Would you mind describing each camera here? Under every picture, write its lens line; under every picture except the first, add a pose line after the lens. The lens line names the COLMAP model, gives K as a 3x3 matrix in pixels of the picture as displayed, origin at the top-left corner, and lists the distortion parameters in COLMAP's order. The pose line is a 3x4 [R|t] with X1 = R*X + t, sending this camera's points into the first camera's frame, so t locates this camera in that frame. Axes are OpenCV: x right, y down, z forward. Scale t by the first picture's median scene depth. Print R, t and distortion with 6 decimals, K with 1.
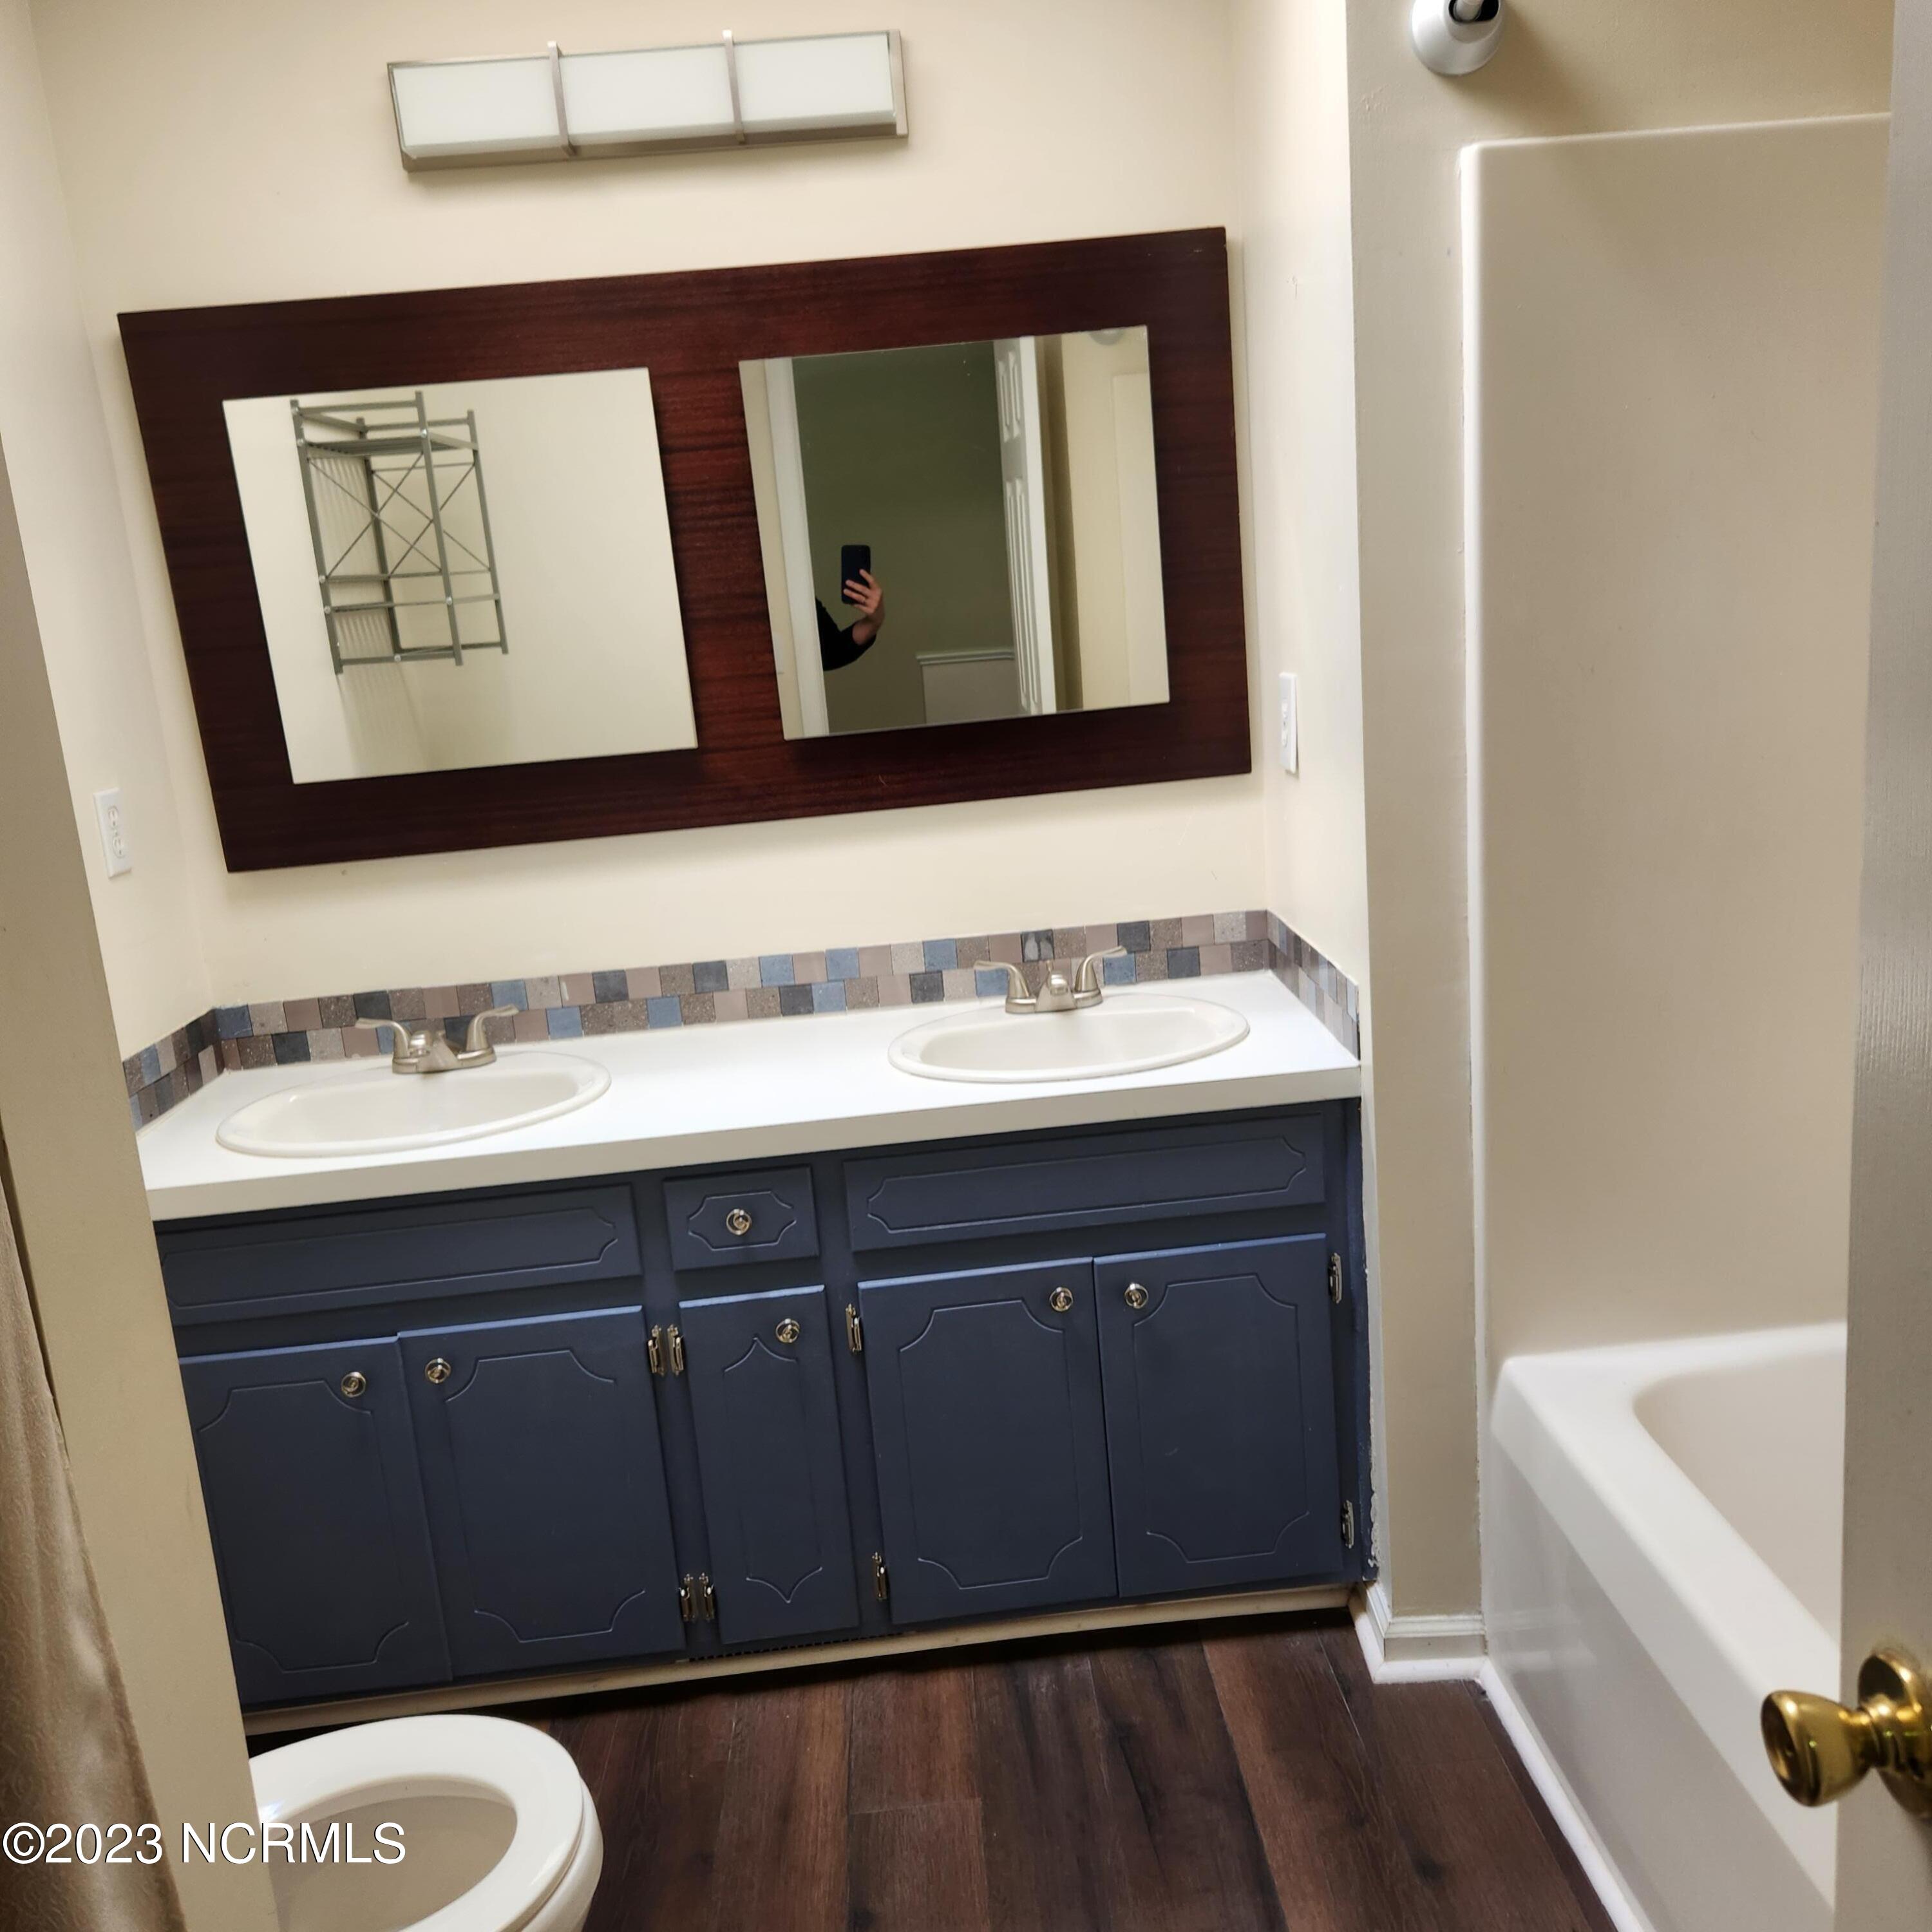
lens RADIAL K [[1747.2, 0, 980.2], [0, 1747.2, 961.7], [0, 0, 1]] dist [0.083866, -0.091548]
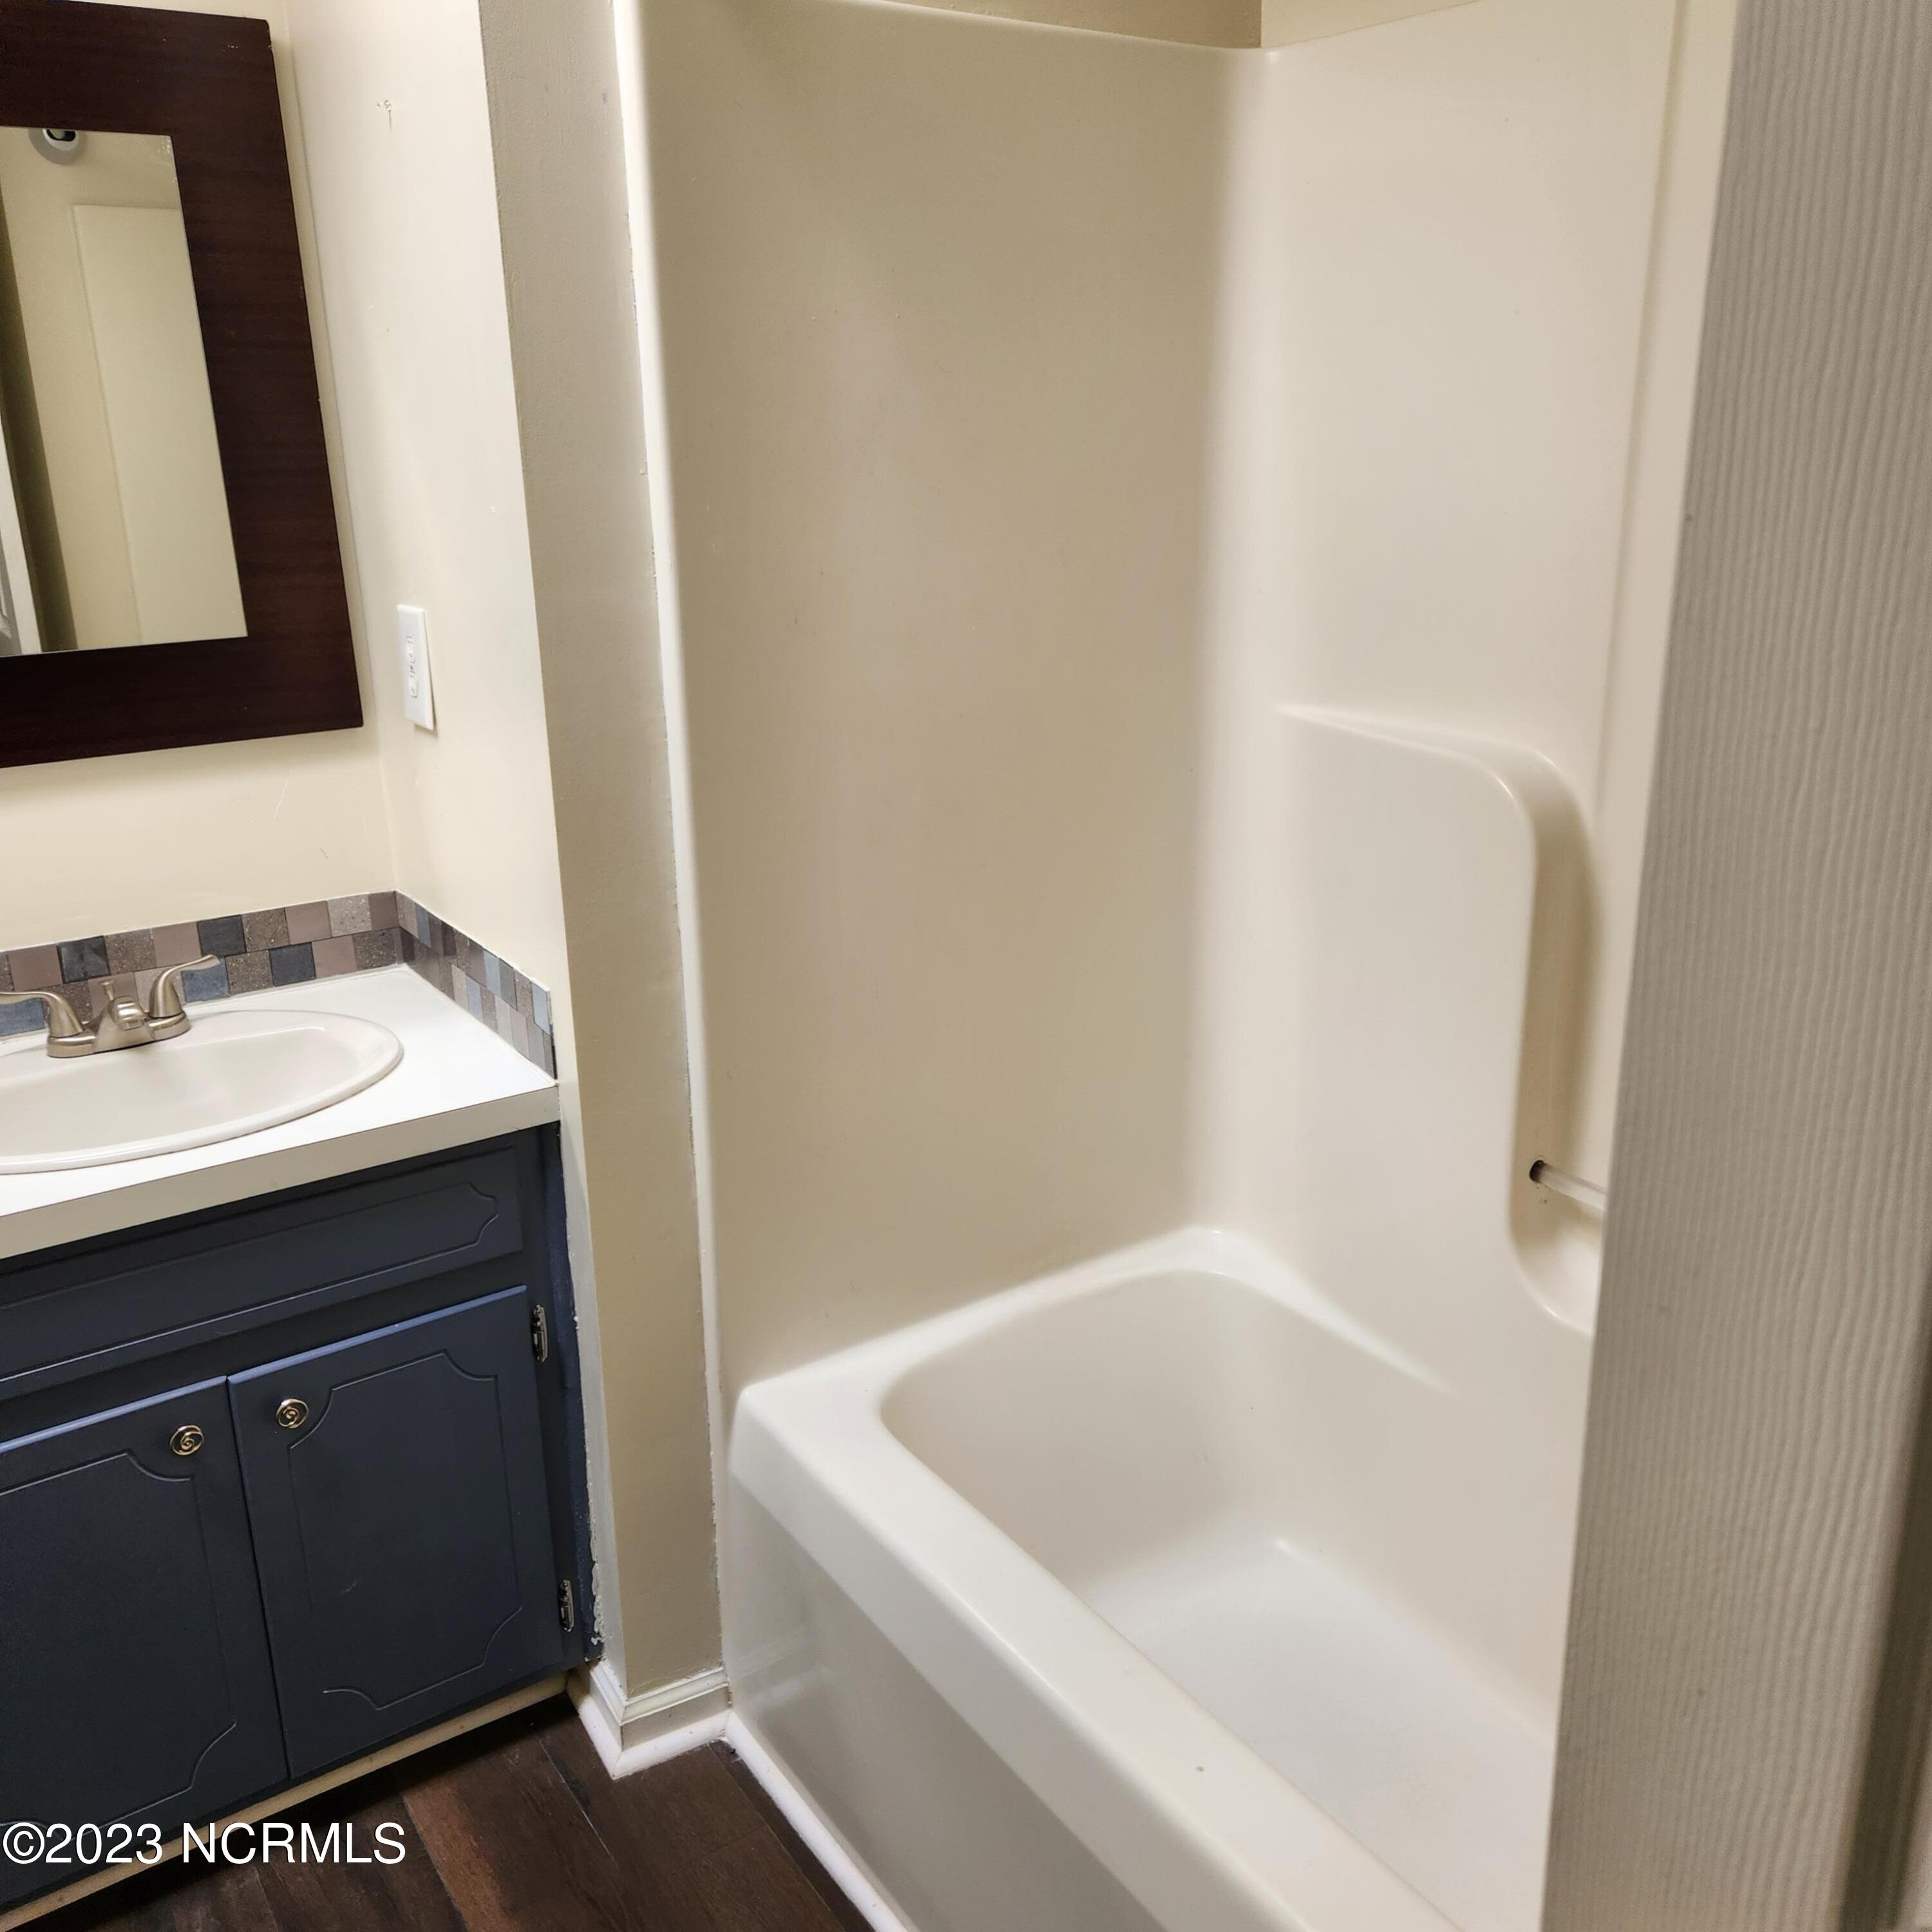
lens RADIAL K [[1747.2, 0, 980.2], [0, 1747.2, 961.7], [0, 0, 1]] dist [0.083866, -0.091548]
pose [[0.852456, -0.091209, 0.514782, -0.035382], [0.063058, 0.995413, 0.071945, -0.043796], [-0.518983, -0.028868, 0.854297, 0.166063]]
